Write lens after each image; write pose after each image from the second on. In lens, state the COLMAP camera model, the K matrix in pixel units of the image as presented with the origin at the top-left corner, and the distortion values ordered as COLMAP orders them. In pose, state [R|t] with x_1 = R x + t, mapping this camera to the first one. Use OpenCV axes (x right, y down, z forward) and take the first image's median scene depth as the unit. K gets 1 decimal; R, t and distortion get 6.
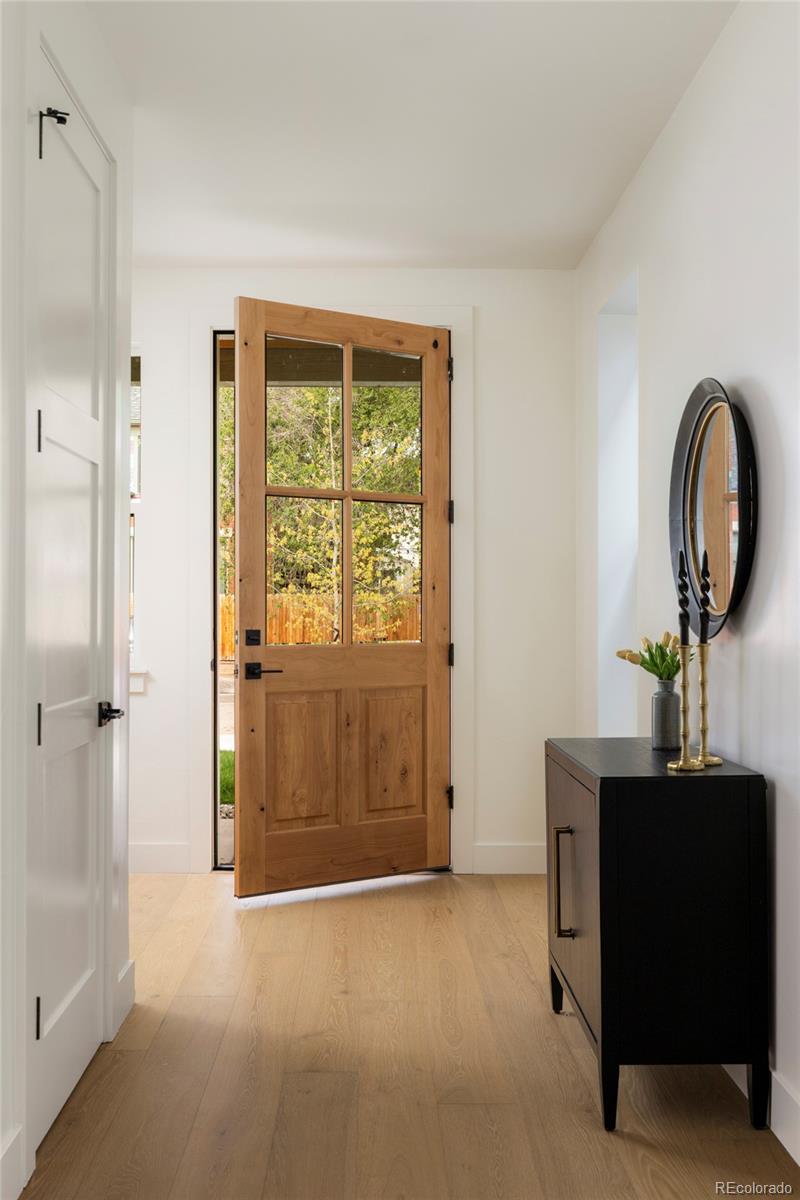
lens RADIAL K [[1202.8, 0, 399.8], [0, 1202.8, 601.0], [0, 0, 1]] dist [0.004106, 0.000000]
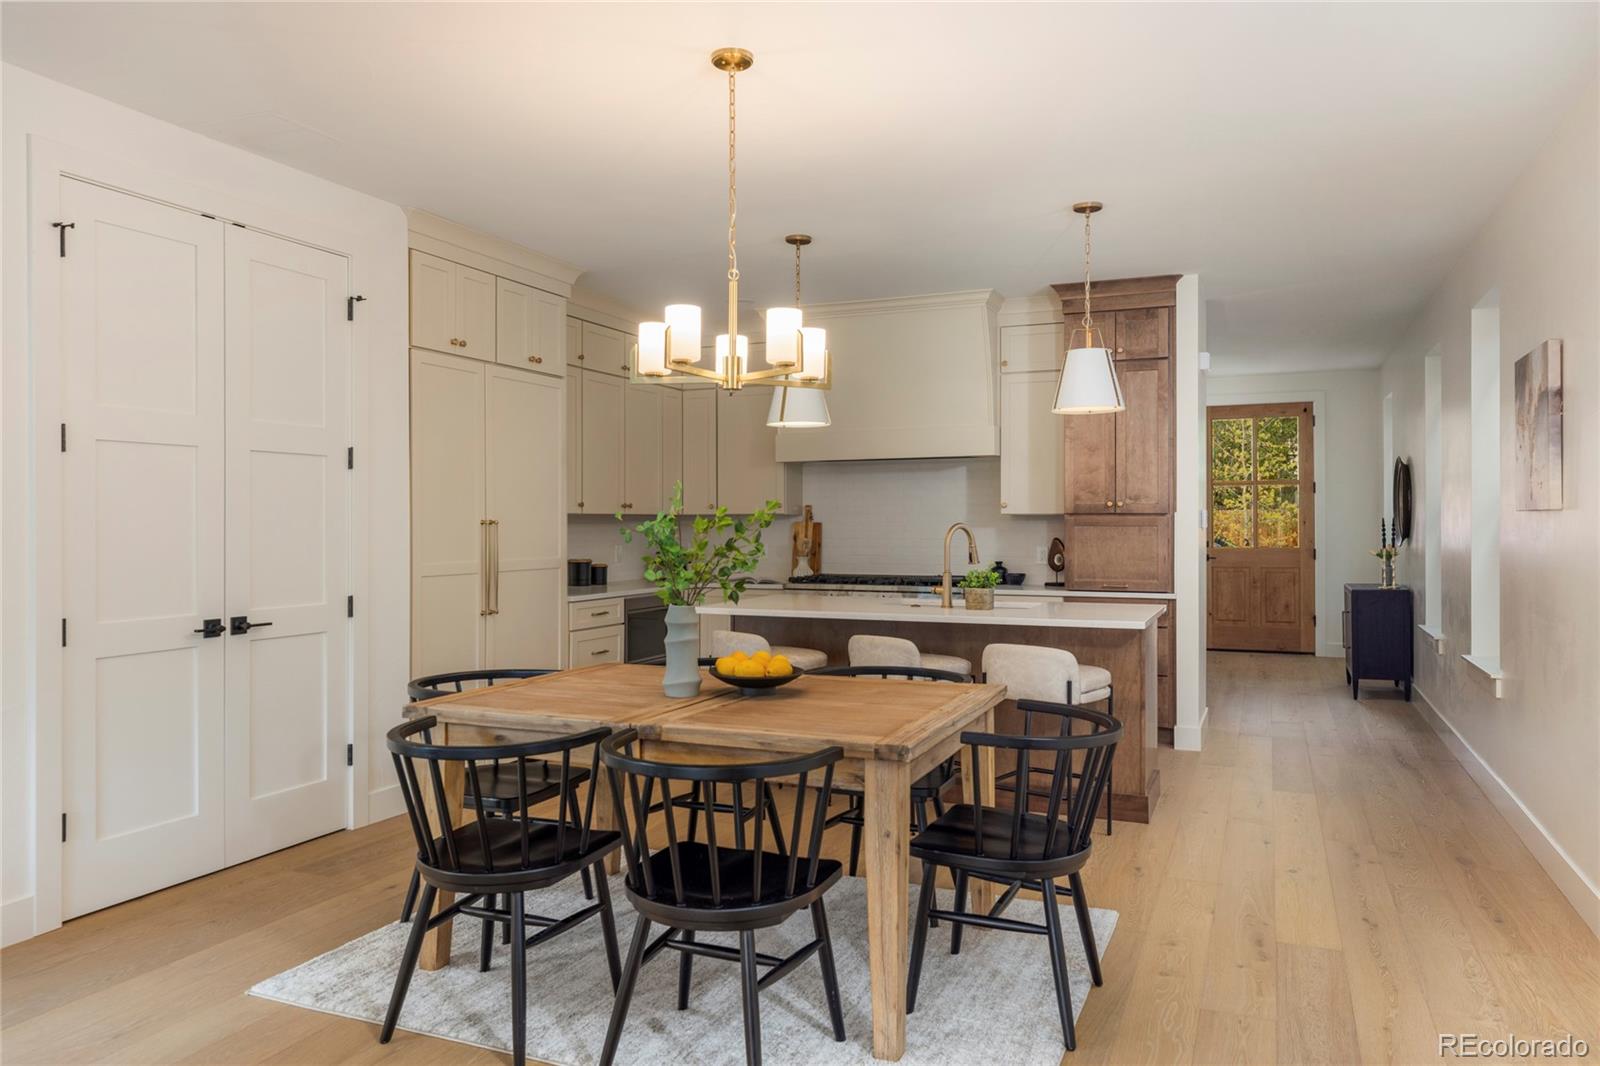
lens RADIAL K [[1119.7, 0, 799.7], [0, 1119.7, 526.5], [0, 0, 1]] dist [0.010820, 0.001944]
pose [[0.910993, 0.000642, -0.412422, 0.013340], [0.006012, 0.999872, 0.014838, -0.013843], [0.412379, -0.015997, 0.910872, -0.425874]]
